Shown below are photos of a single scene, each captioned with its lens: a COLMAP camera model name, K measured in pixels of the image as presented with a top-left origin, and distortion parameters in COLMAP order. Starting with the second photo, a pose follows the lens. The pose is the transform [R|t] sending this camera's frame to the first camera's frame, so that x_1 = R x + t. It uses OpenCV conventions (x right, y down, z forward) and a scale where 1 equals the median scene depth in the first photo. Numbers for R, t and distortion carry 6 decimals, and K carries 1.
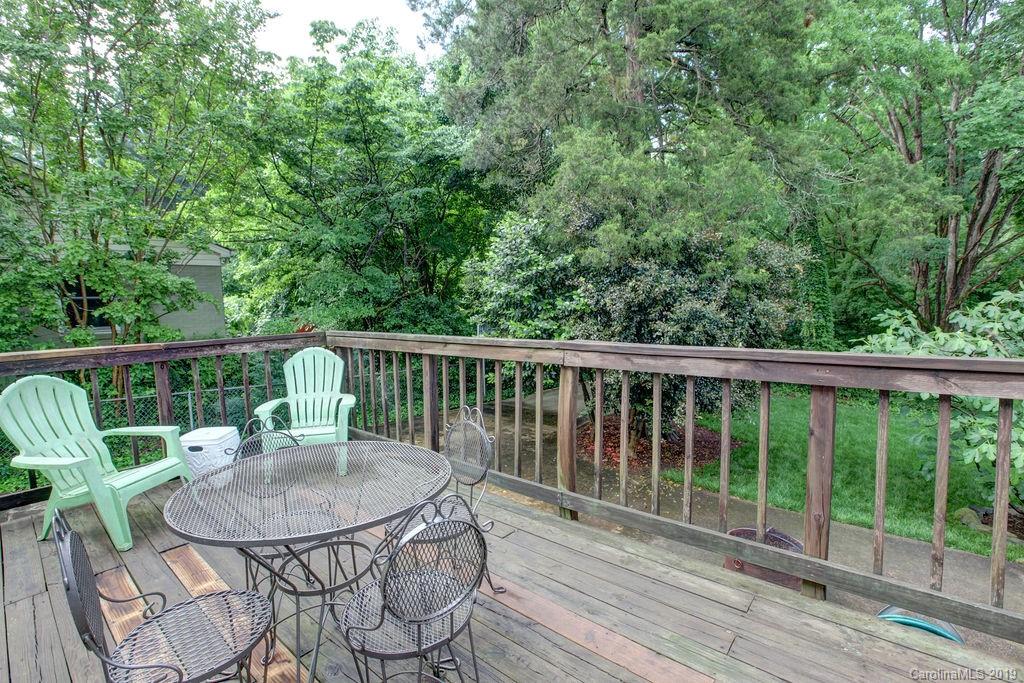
lens RADIAL K [[464.8, 0, 512.0], [0, 464.8, 341.5], [0, 0, 1]] dist [-0.057804, 0.019527]
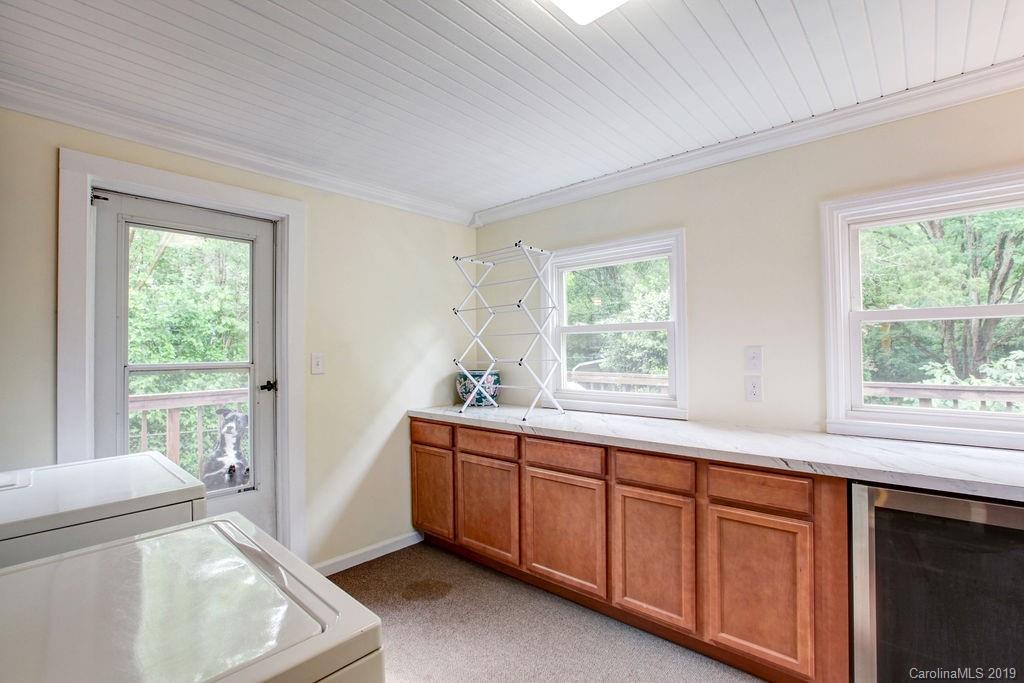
lens RADIAL K [[472.9, 0, 512.0], [0, 472.9, 341.5], [0, 0, 1]] dist [-0.053025, 0.018509]
pose [[0.999648, 0.016728, -0.020576, -0.372593], [-0.018627, 0.995222, -0.095848, 0.021050], [0.018875, 0.096198, 0.995183, -0.372357]]
